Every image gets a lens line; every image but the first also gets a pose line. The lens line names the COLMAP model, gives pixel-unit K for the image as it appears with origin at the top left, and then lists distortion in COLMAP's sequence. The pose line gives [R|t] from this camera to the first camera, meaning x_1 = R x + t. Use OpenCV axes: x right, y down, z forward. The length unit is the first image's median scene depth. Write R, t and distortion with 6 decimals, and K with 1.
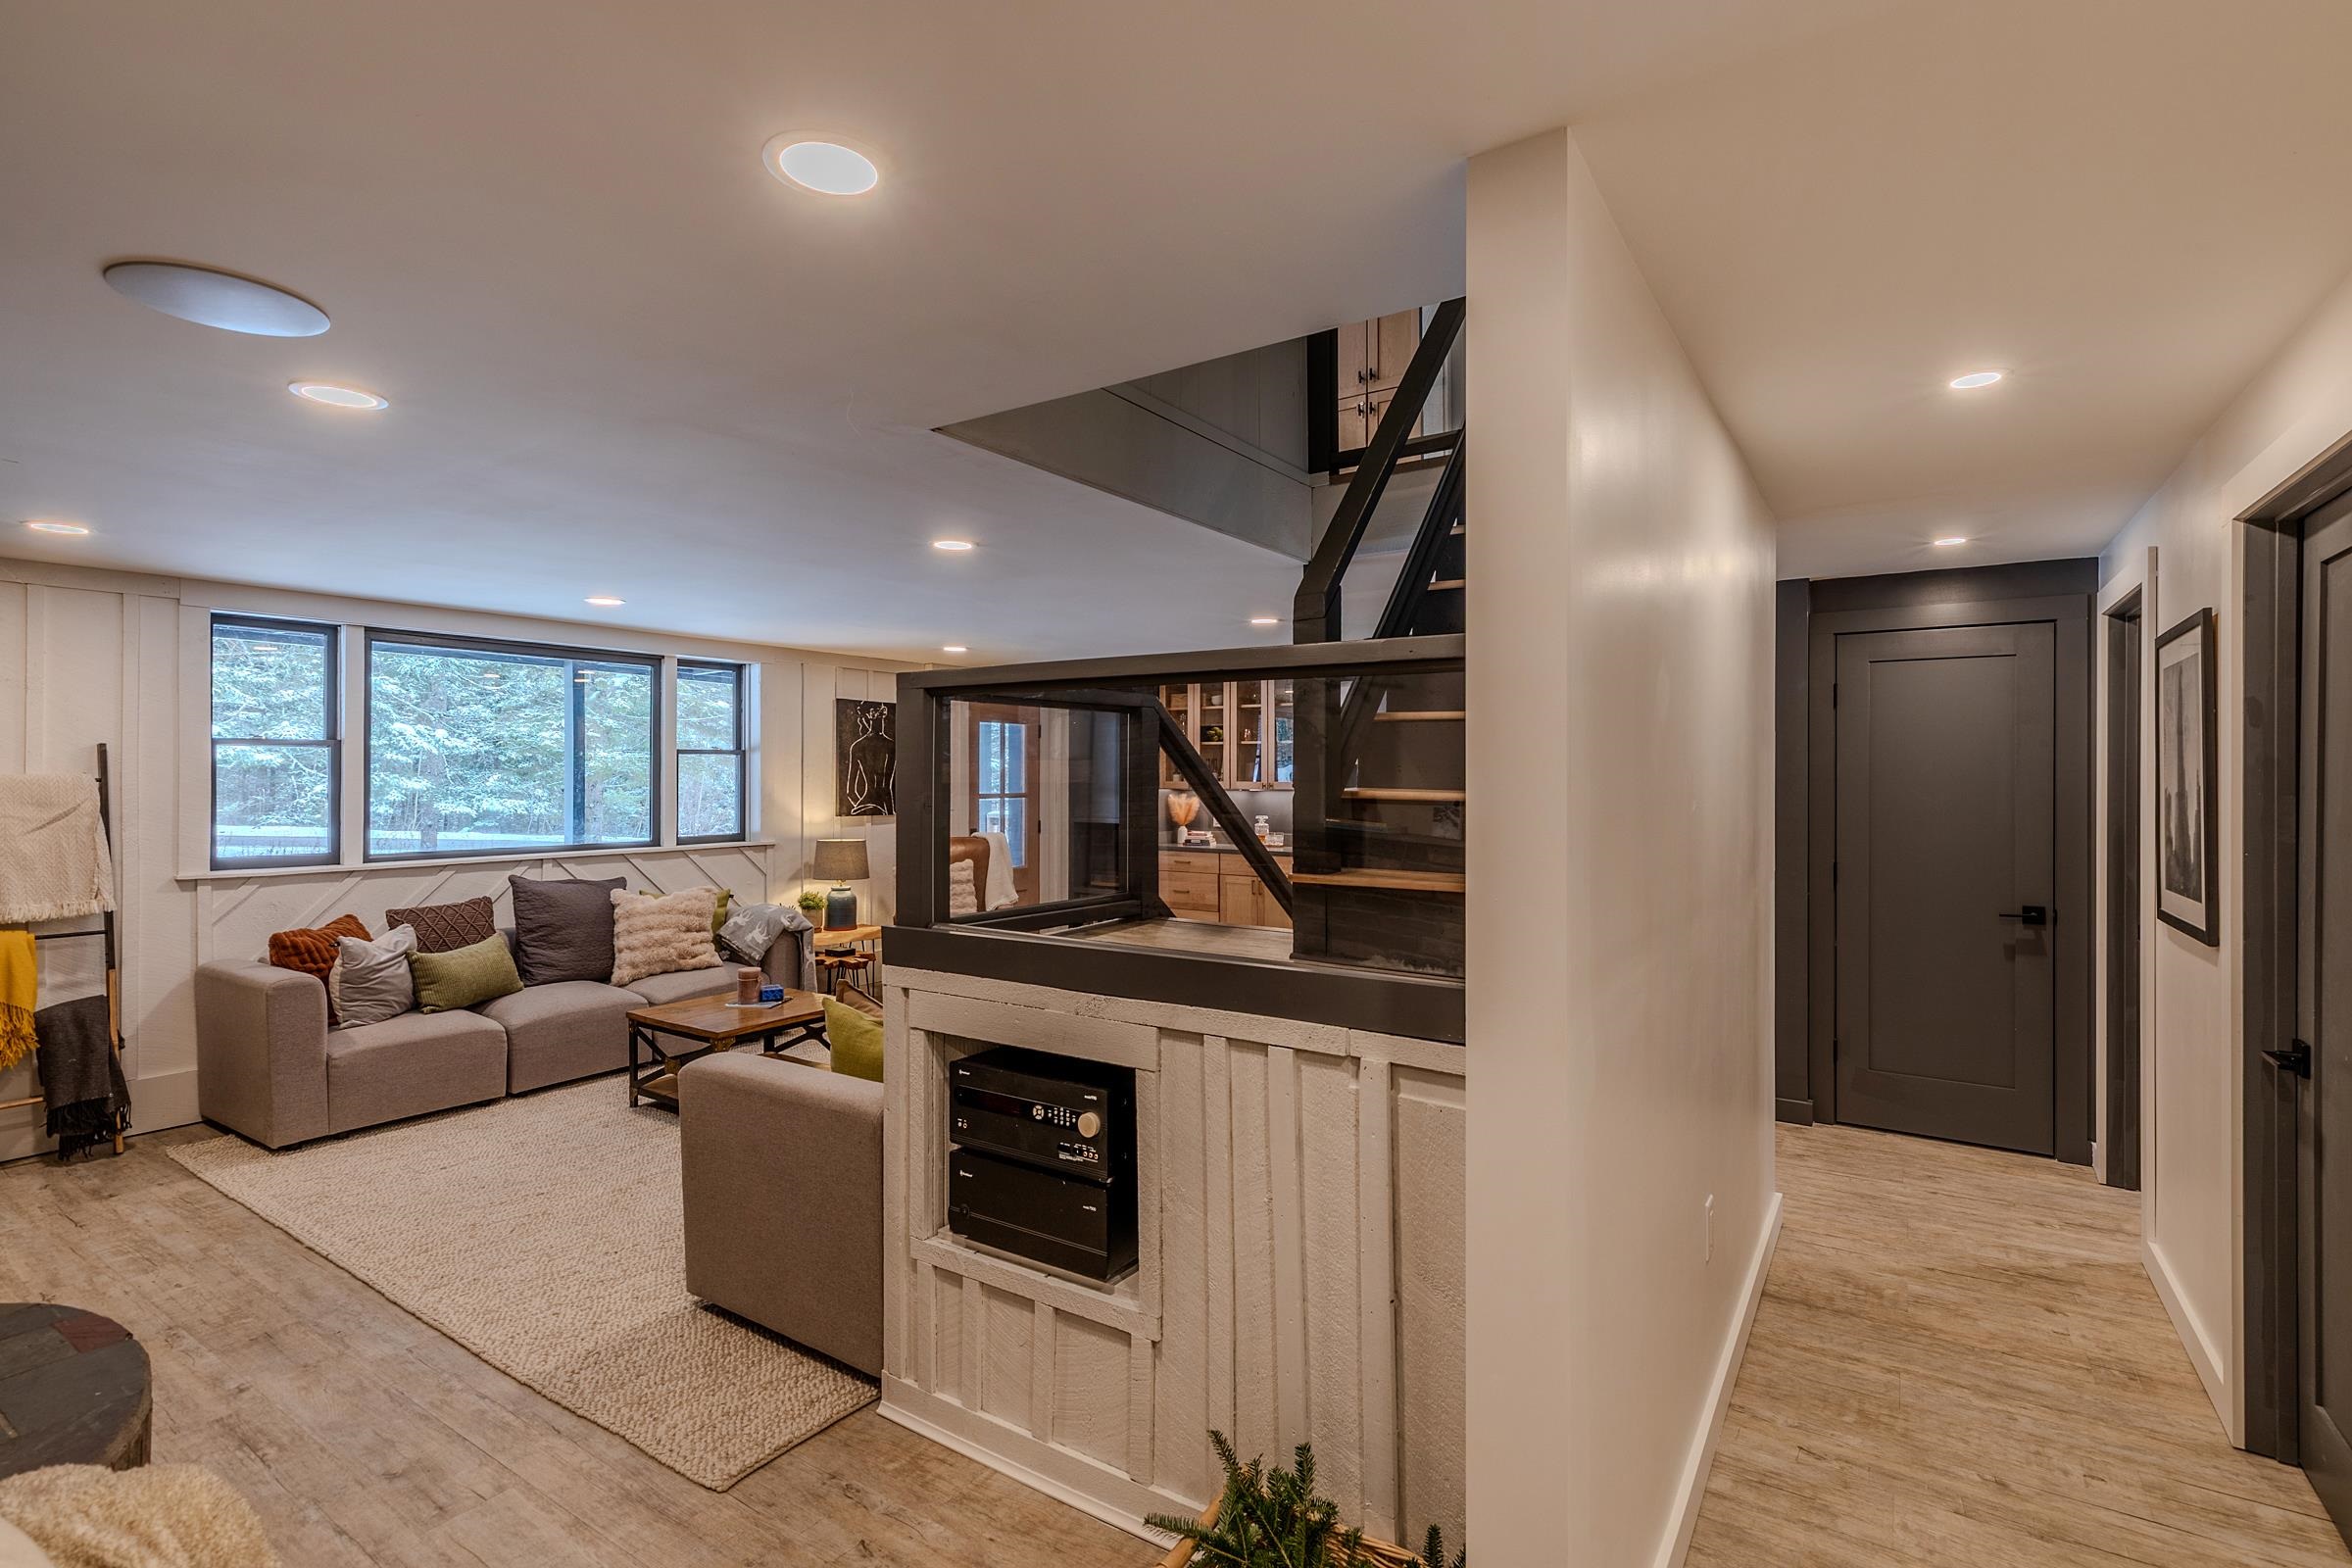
lens RADIAL K [[1066.2, 0, 1195.8], [0, 1066.2, 772.5], [0, 0, 1]] dist [0.006986, 0.000378]
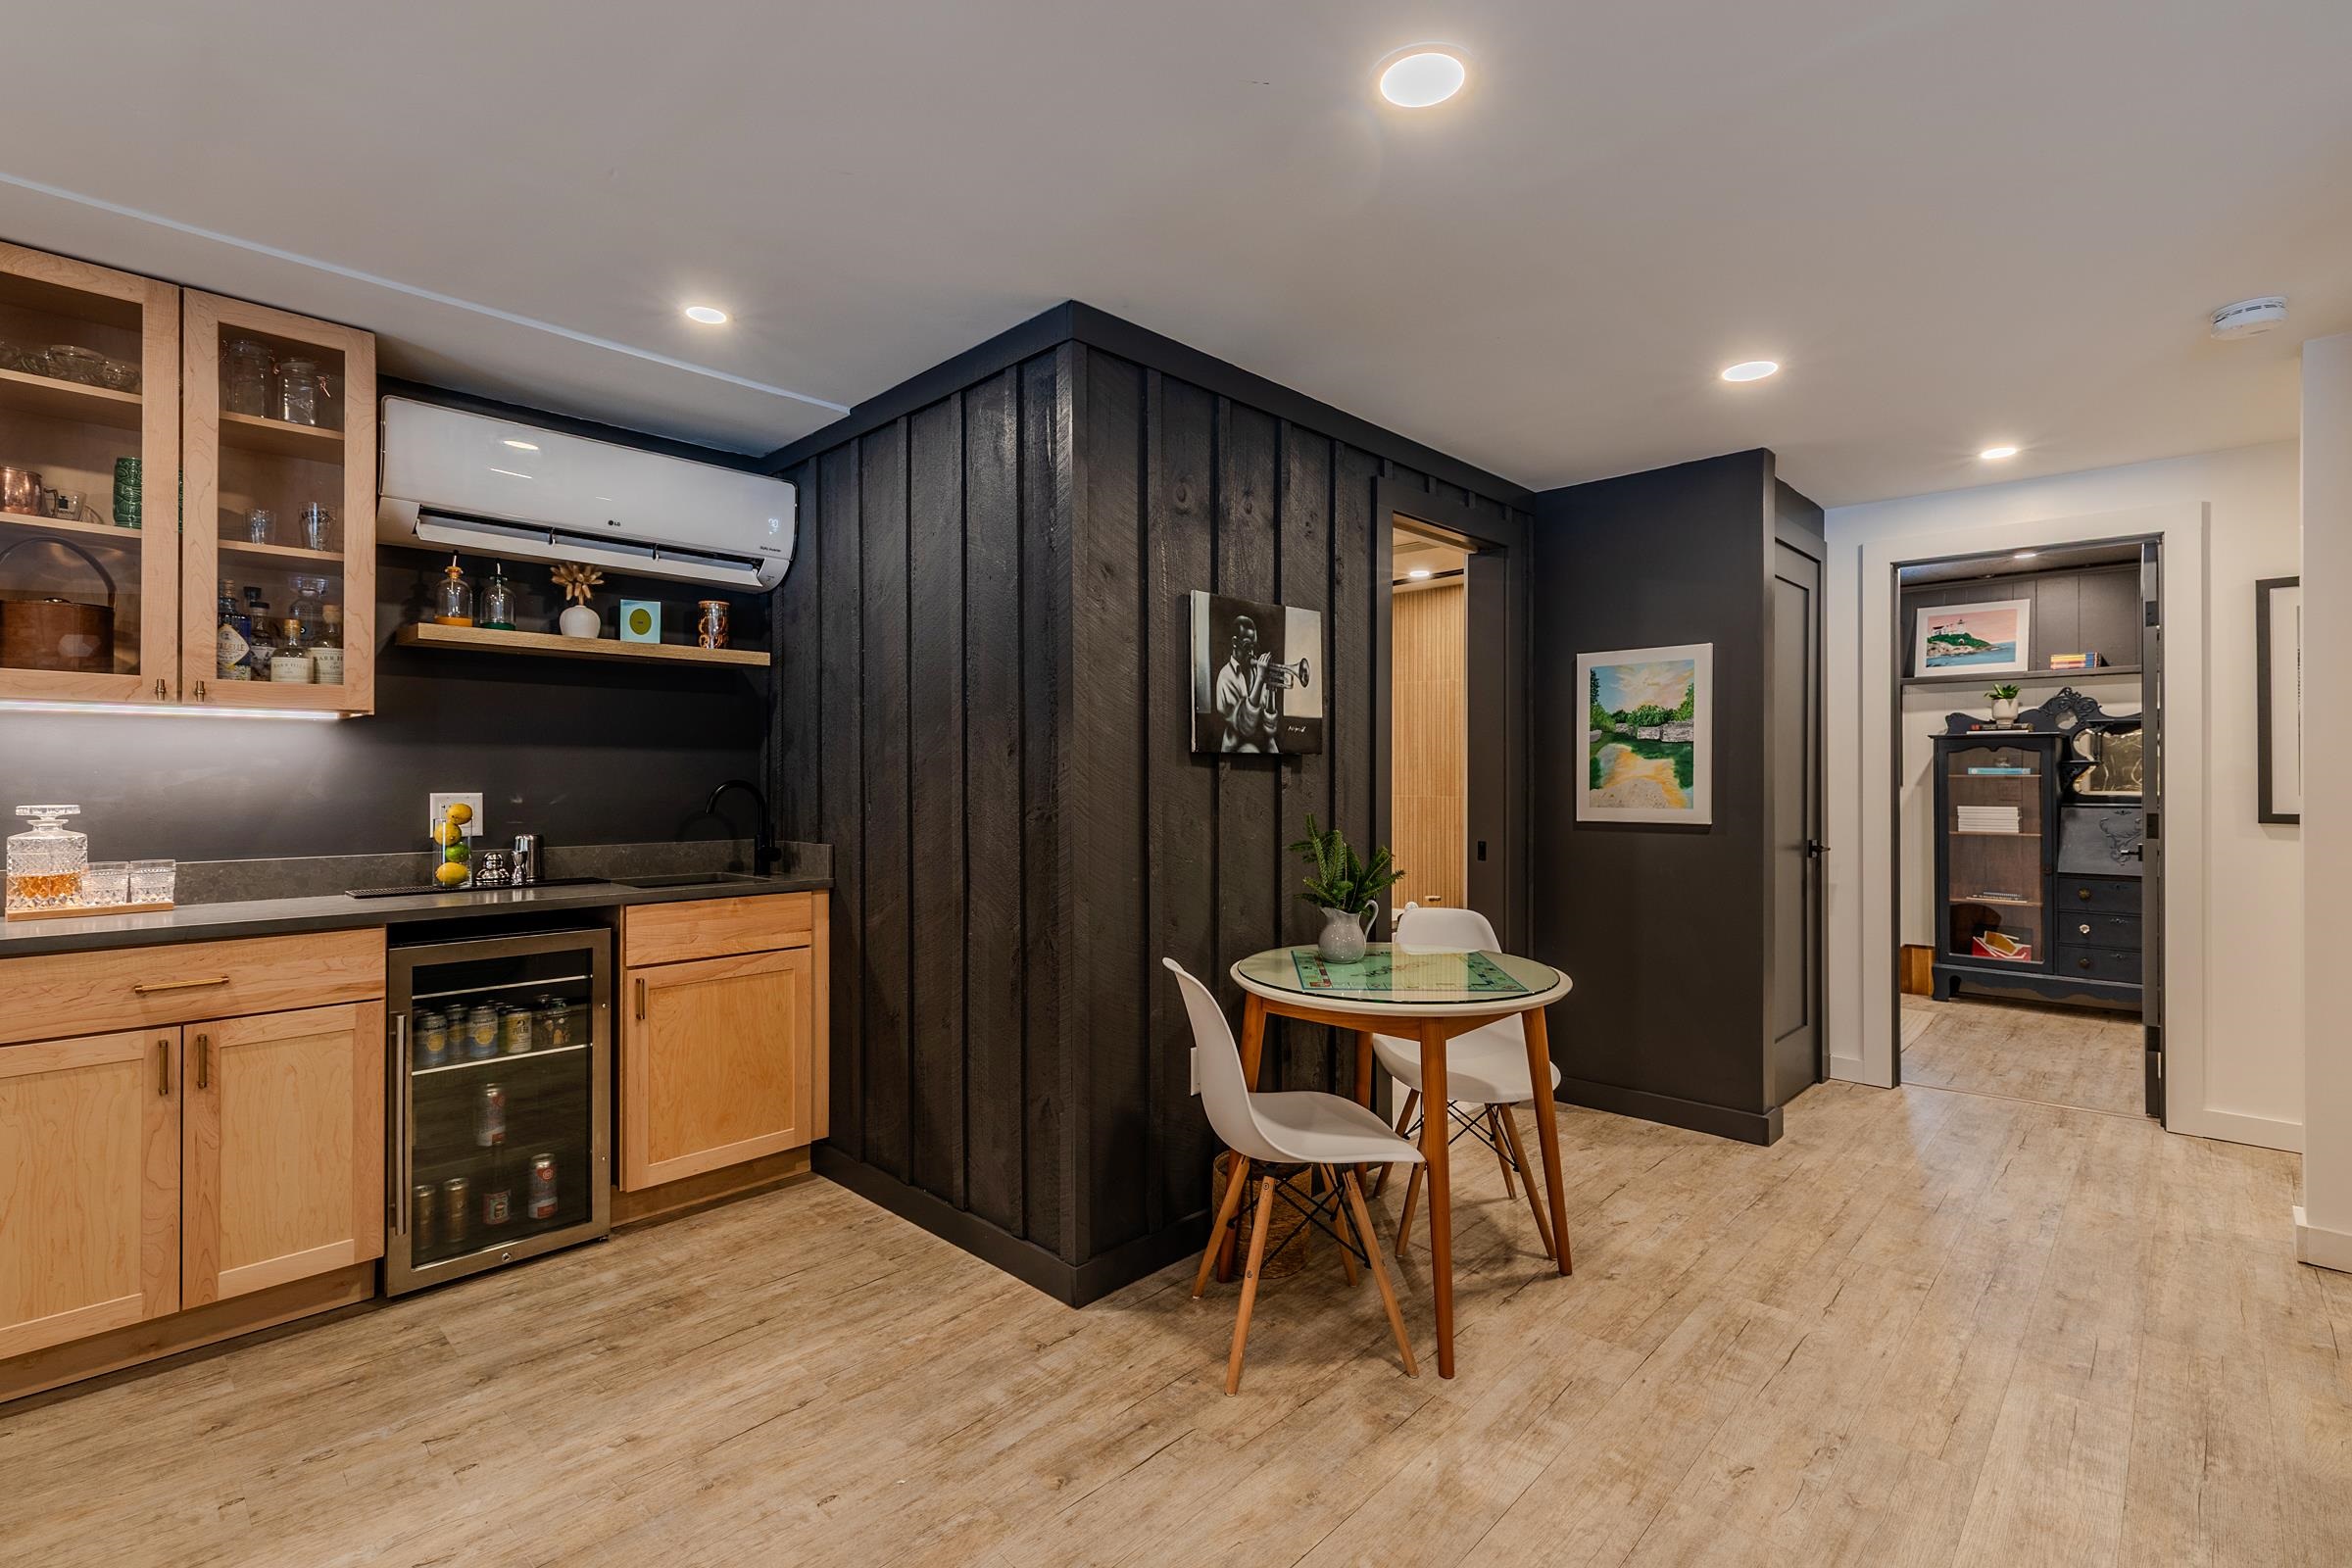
lens RADIAL K [[1066.2, 0, 1175.2], [0, 1066.2, 775.2], [0, 0, 1]] dist [0.006986, 0.000378]
pose [[0.182074, 0.002402, 0.983282, -0.237917], [-0.003288, 0.999993, -0.001834, 0.050649], [-0.983279, -0.002899, 0.182080, 1.032826]]
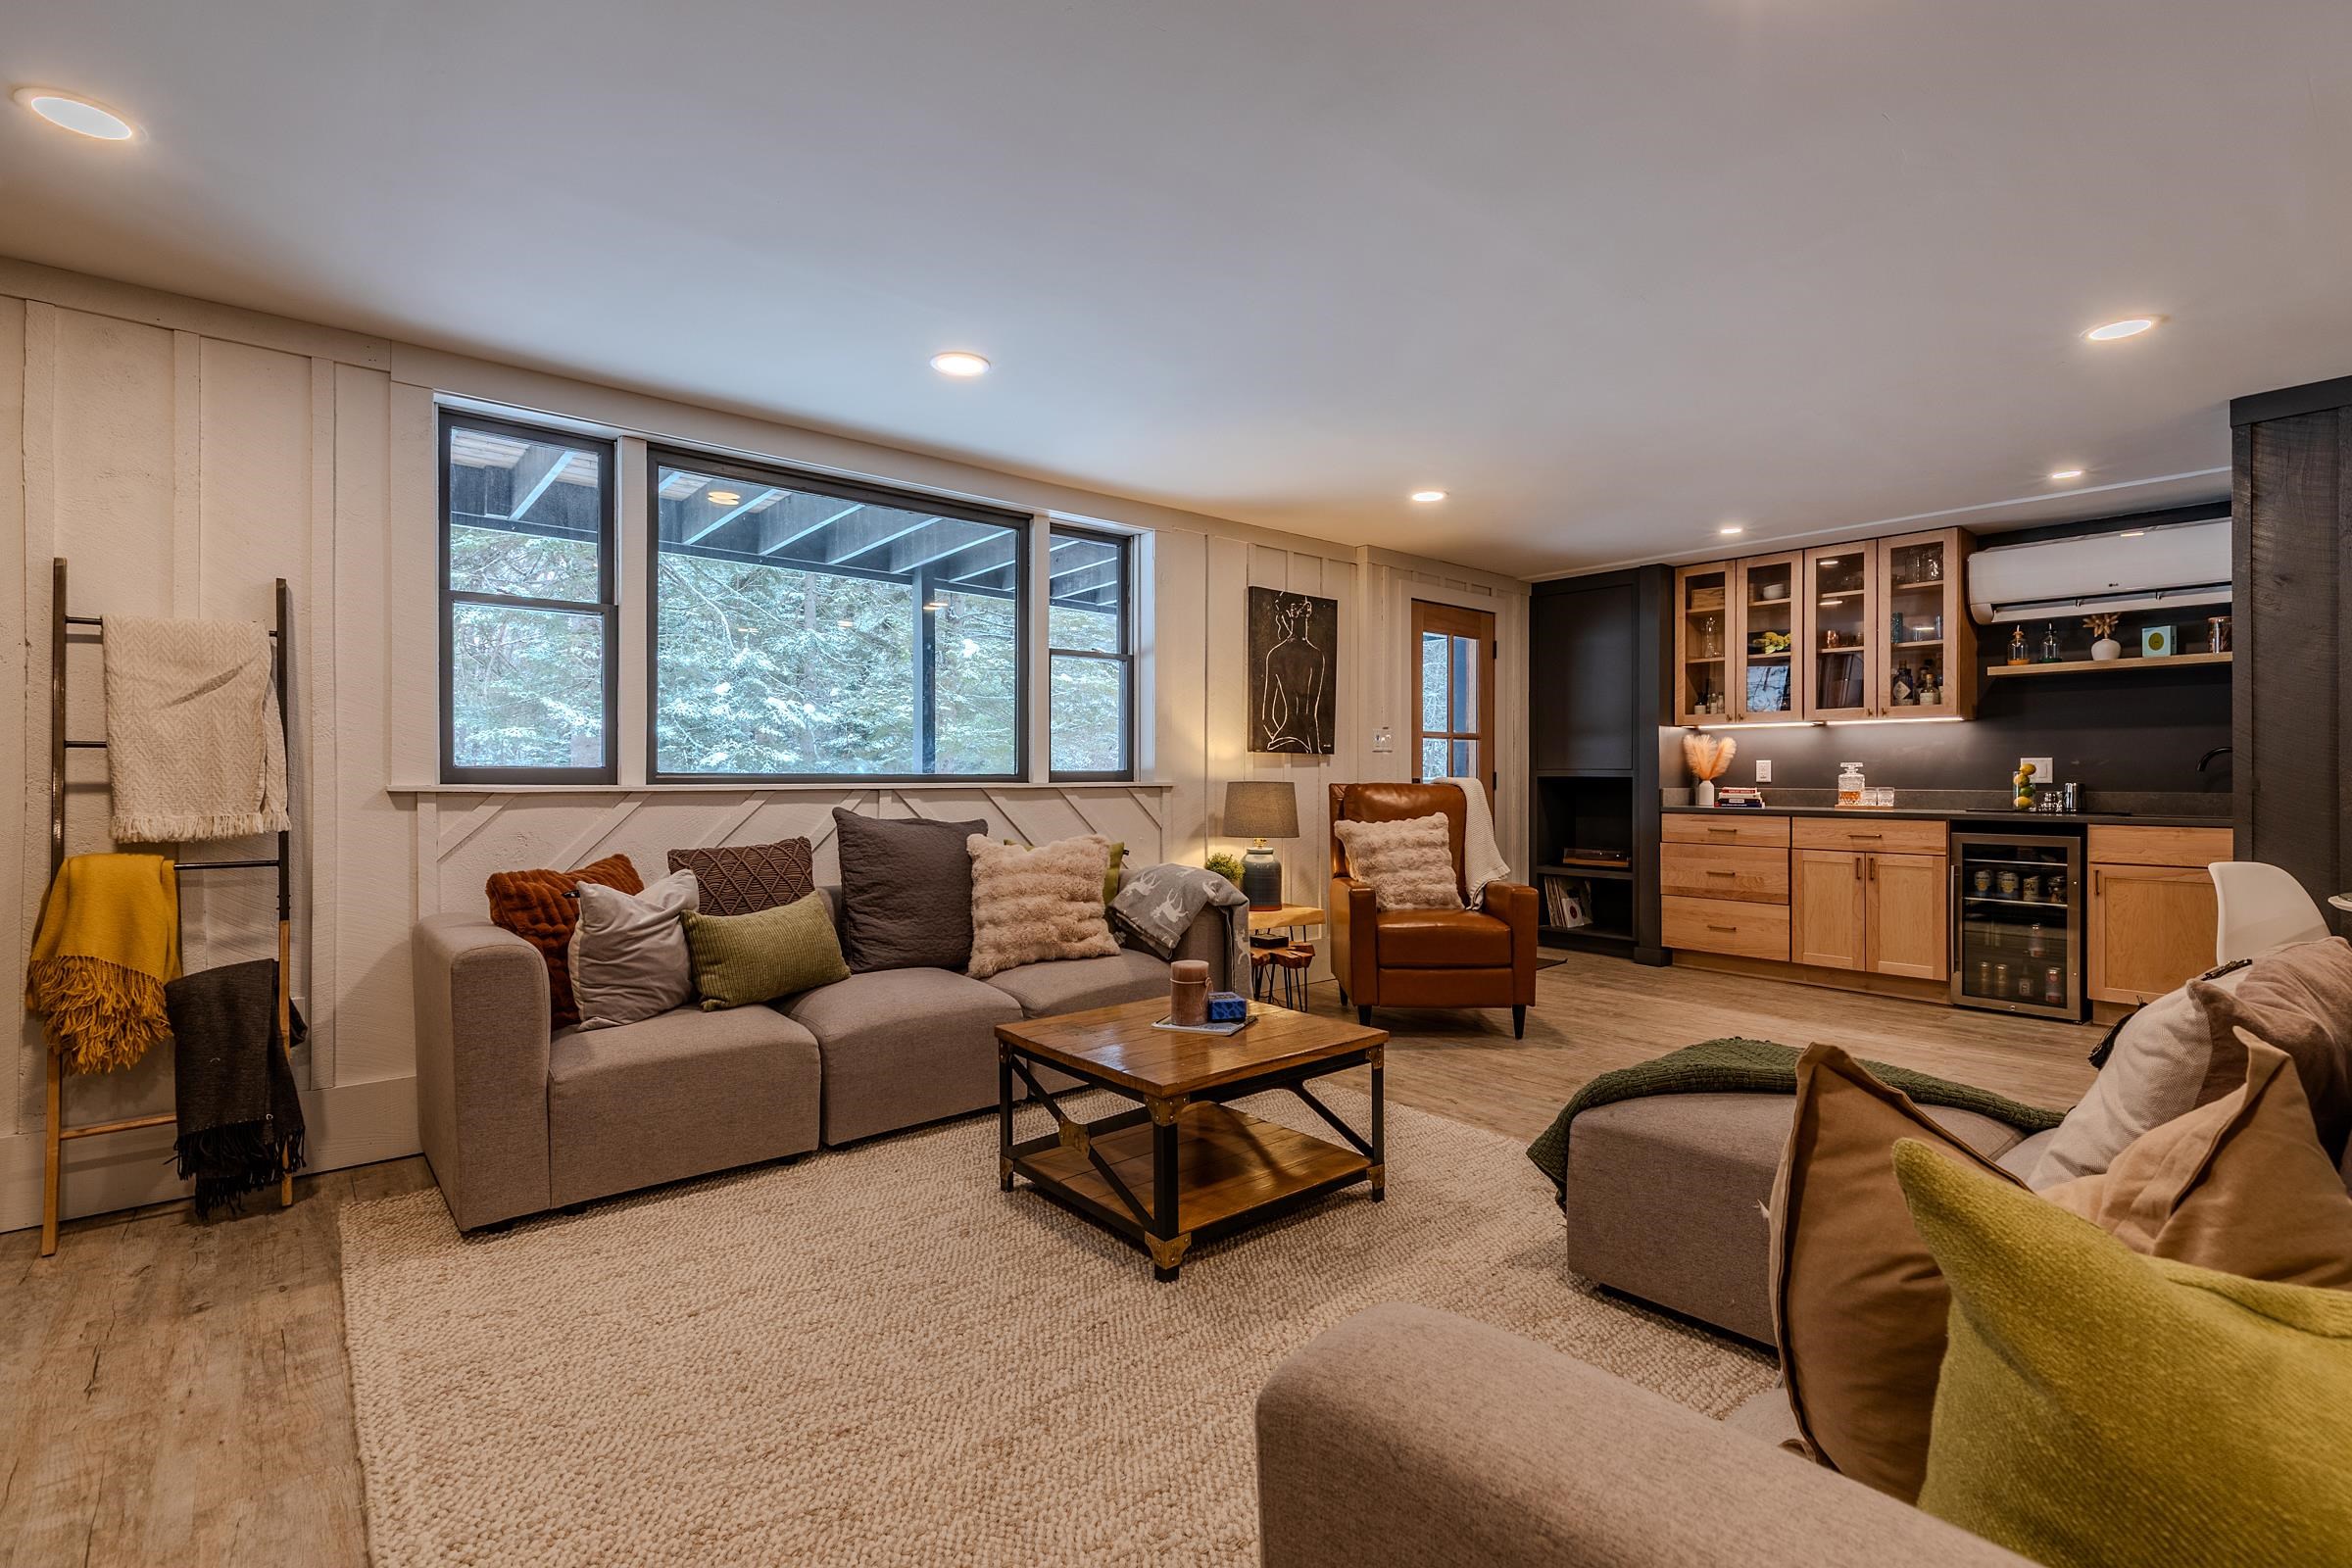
lens RADIAL K [[1066.2, 0, 1213.3], [0, 1066.2, 776.6], [0, 0, 1]] dist [0.006986, 0.000378]
pose [[0.964694, 0.000378, -0.263371, -0.223608], [0.000773, 0.999991, 0.004264, 0.071330], [0.263371, -0.004317, 0.964685, 0.396920]]
